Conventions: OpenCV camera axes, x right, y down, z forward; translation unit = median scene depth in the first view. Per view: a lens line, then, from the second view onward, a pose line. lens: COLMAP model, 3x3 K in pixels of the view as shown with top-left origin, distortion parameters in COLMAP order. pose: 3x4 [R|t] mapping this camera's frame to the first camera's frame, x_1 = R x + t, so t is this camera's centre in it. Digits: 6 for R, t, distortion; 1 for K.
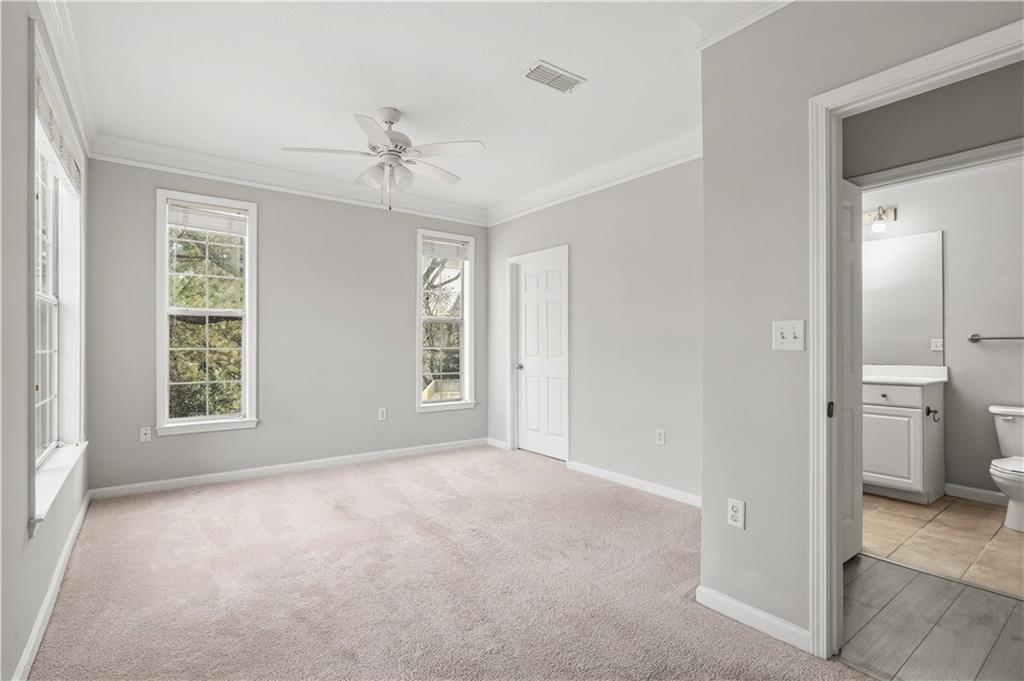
lens RADIAL K [[488.2, 0, 512.0], [0, 488.2, 340.5], [0, 0, 1]] dist [-0.001654, -0.000292]
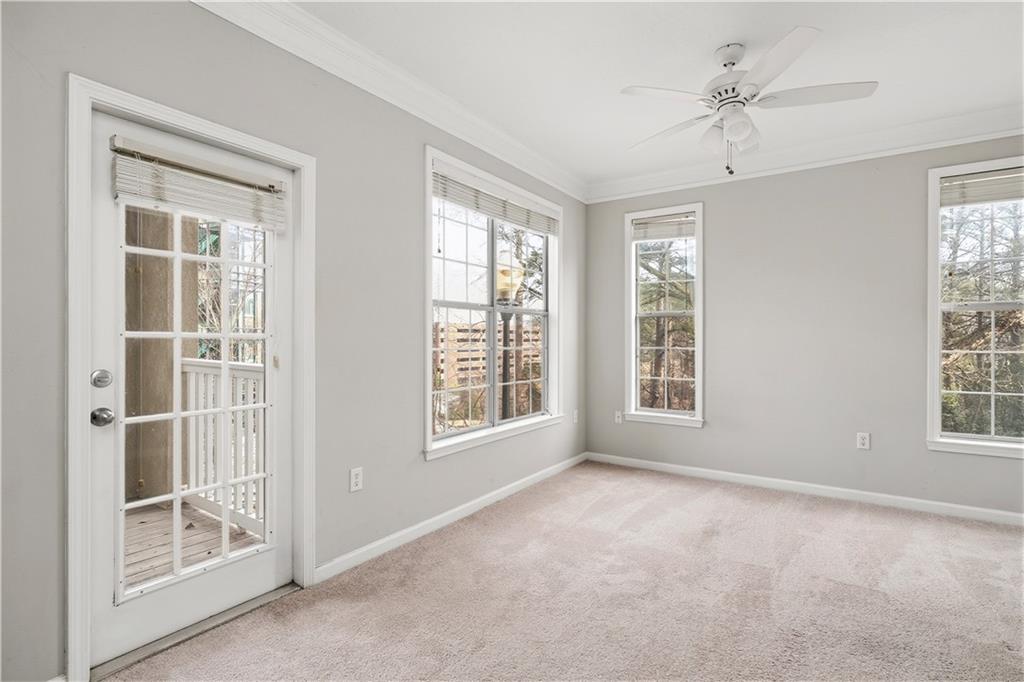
lens RADIAL K [[488.2, 0, 512.0], [0, 488.2, 341.0], [0, 0, 1]] dist [-0.001654, -0.000292]
pose [[0.342424, -0.001048, -0.939545, 0.329209], [0.002535, 0.999997, -0.000192, 0.000723], [0.939542, -0.002316, 0.342426, 0.353145]]
